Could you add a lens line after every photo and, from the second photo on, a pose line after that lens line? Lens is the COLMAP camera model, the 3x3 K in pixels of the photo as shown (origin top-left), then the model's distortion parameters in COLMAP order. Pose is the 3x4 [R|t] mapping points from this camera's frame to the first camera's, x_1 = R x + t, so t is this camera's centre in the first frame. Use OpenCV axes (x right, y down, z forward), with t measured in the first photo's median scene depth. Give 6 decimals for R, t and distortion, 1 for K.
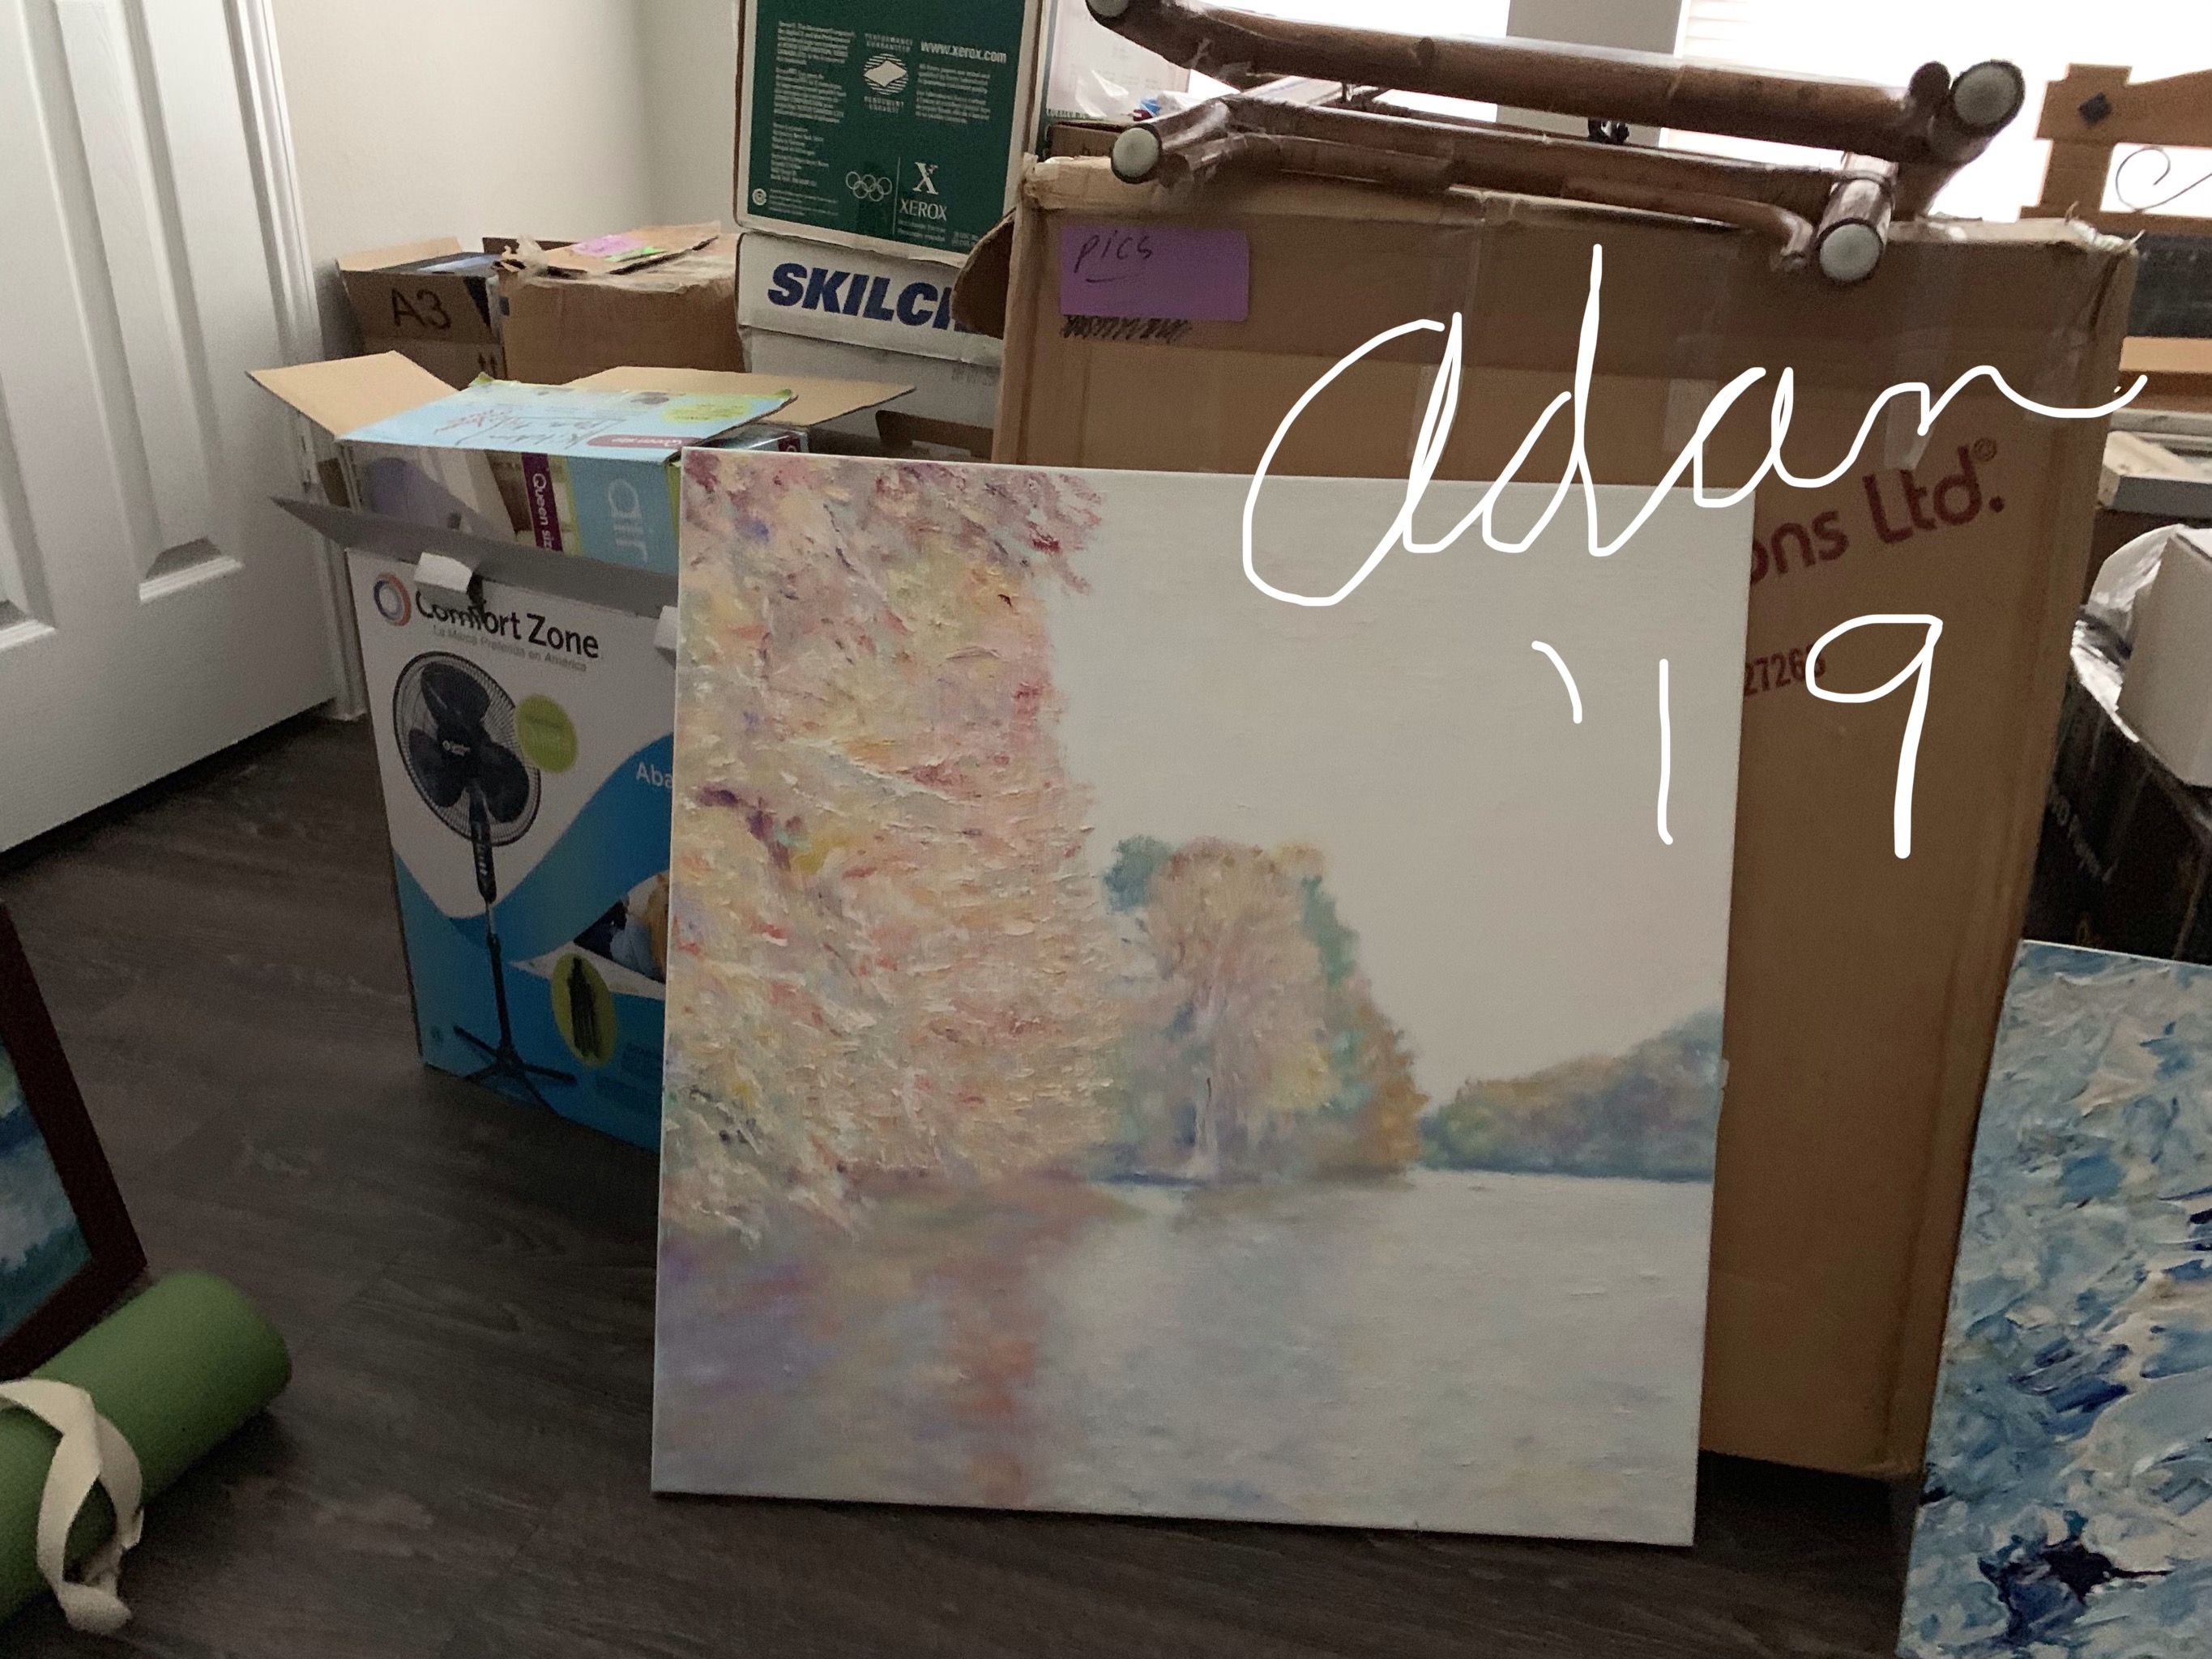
lens RADIAL K [[1688.6, 0, 1106.0], [0, 1688.6, 829.5], [0, 0, 1]] dist [0.002672, -0.006530]
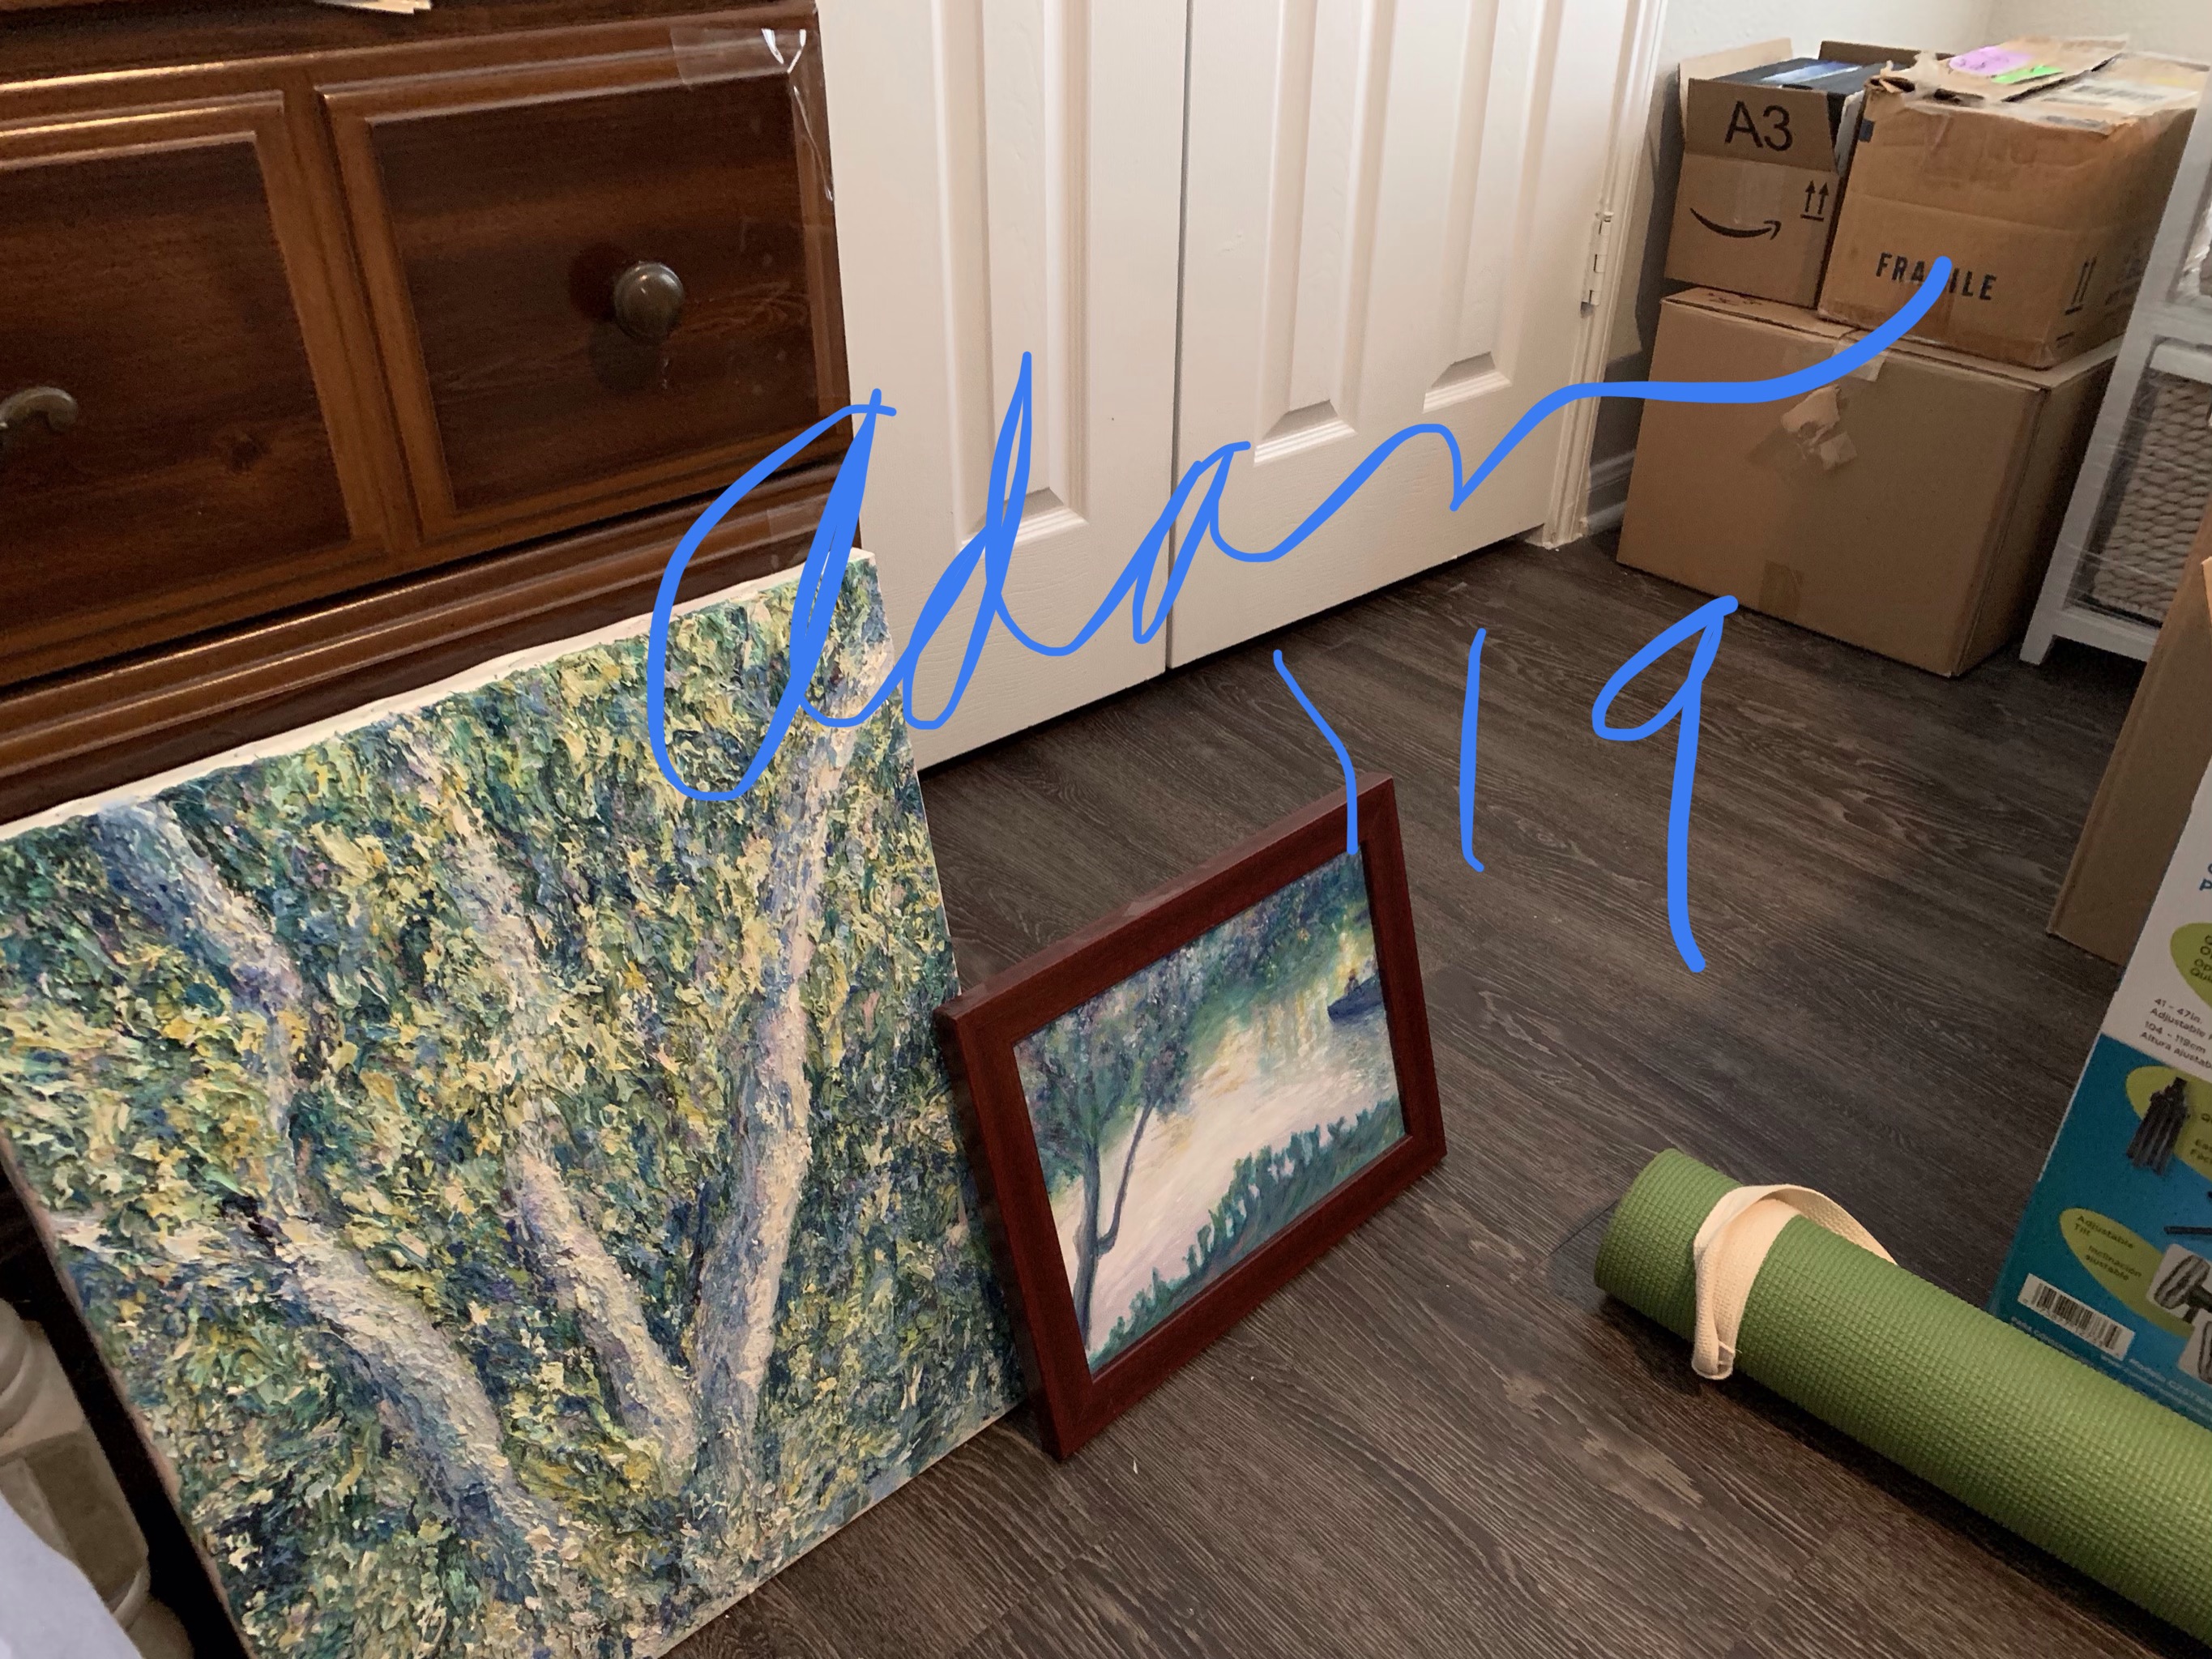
lens RADIAL K [[1688.6, 0, 1106.0], [0, 1688.6, 829.5], [0, 0, 1]] dist [0.002672, -0.006530]
pose [[0.841338, 0.265081, -0.471045, -0.175316], [-0.206039, 0.962967, 0.173902, -0.027749], [0.499698, -0.049256, 0.864798, 0.012878]]
